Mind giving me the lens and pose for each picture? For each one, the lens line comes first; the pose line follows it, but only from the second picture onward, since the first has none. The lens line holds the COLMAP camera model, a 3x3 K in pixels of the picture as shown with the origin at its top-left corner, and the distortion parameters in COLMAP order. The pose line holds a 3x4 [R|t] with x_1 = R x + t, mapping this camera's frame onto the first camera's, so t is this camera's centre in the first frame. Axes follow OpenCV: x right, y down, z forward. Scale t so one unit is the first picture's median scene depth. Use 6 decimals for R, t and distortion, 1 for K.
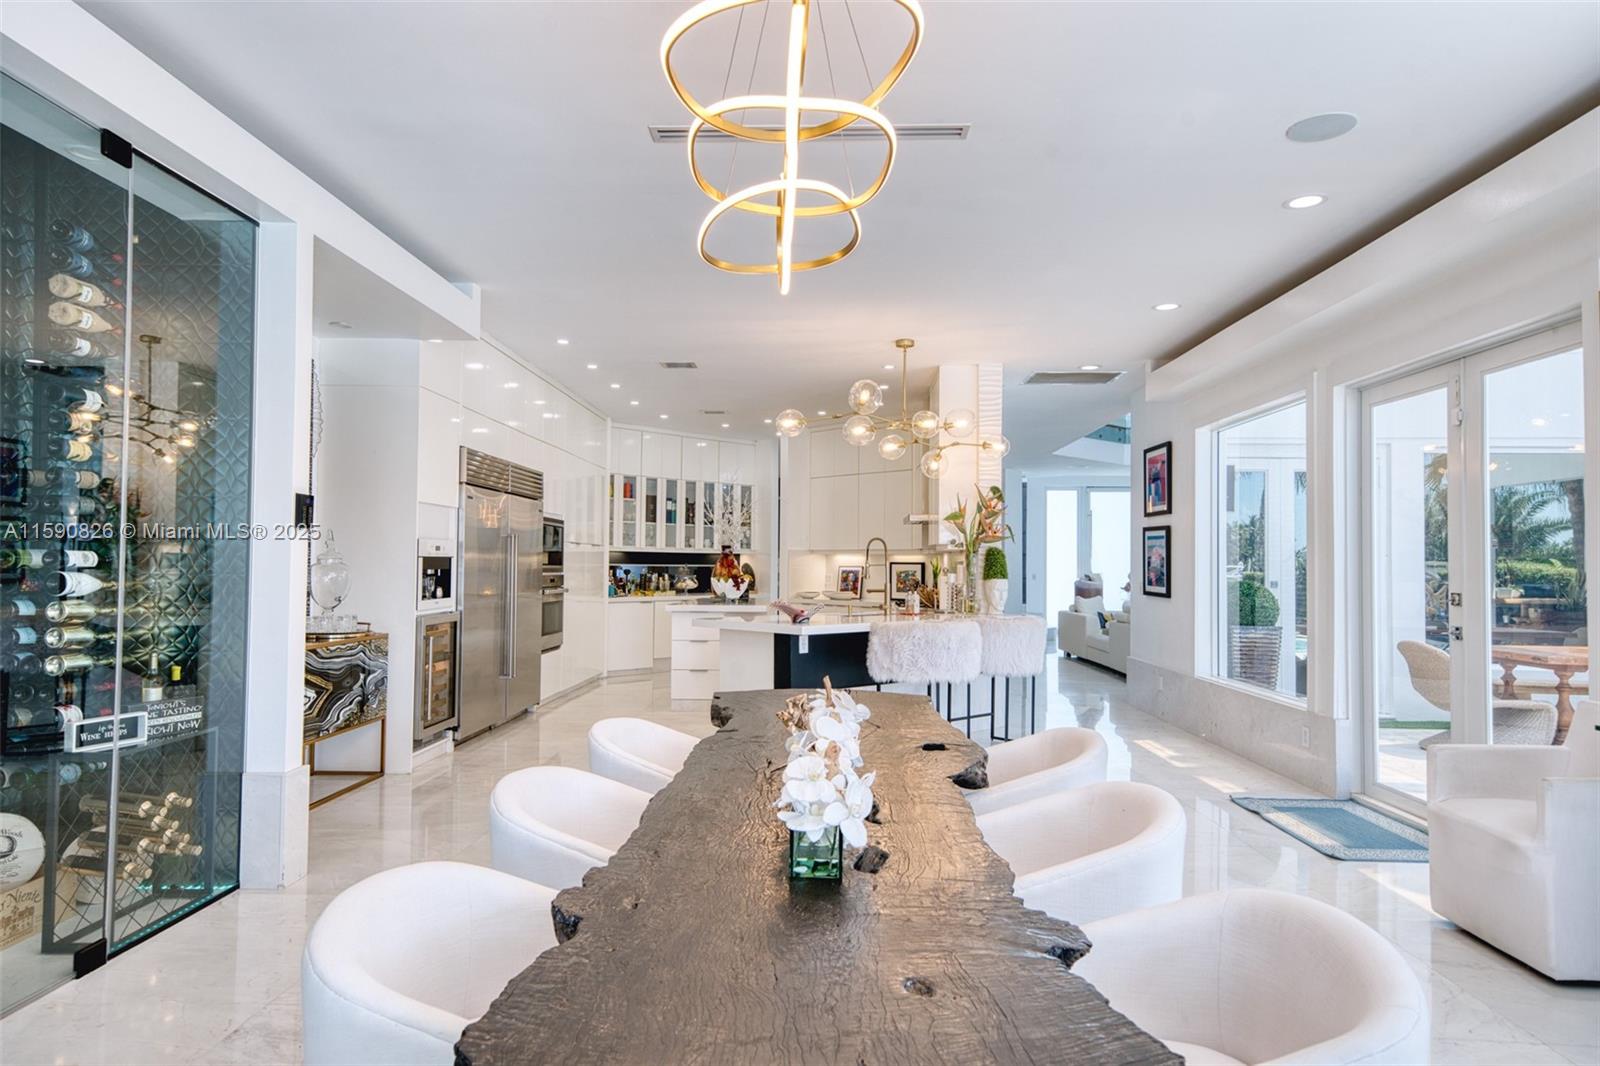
lens RADIAL K [[945.1, 0, 791.8], [0, 945.1, 536.5], [0, 0, 1]] dist [0.008985, 0.000333]
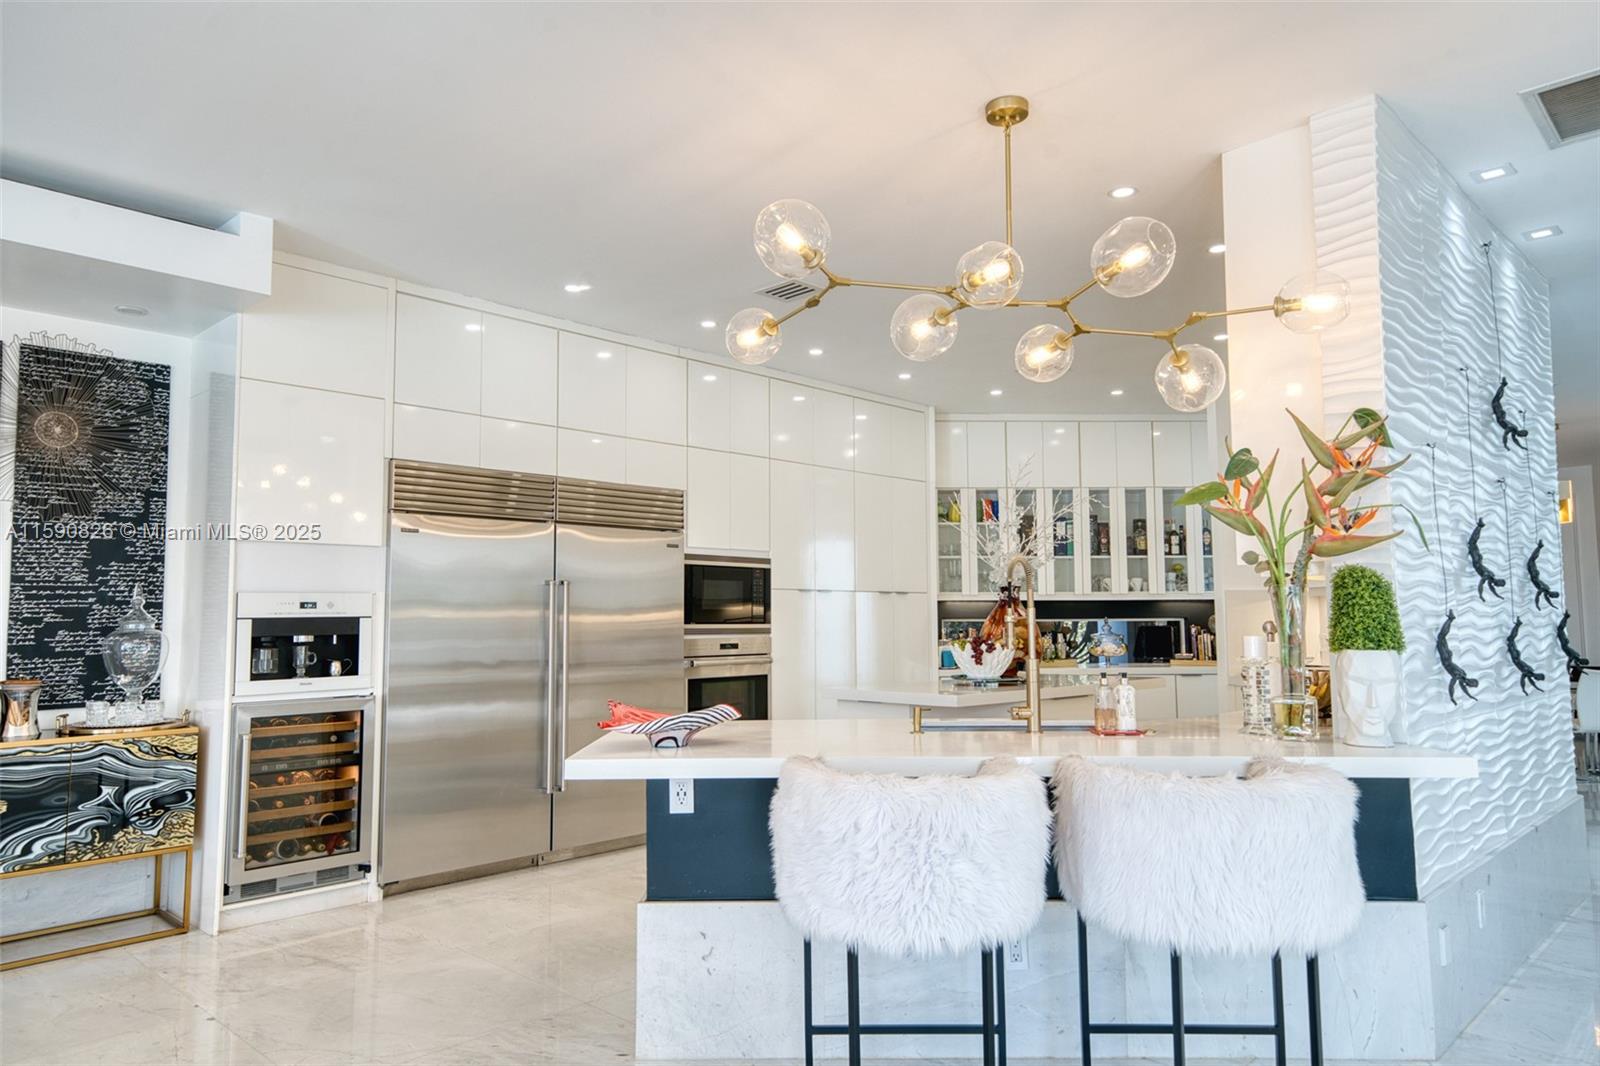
lens RADIAL K [[1027.4, 0, 802.6], [0, 1027.4, 533.7], [0, 0, 1]] dist [0.007734, 0.004925]
pose [[0.744493, -0.069280, -0.664026, 0.321024], [0.034217, 0.997254, -0.065683, 0.017752], [0.666753, 0.026180, 0.744818, 0.535706]]
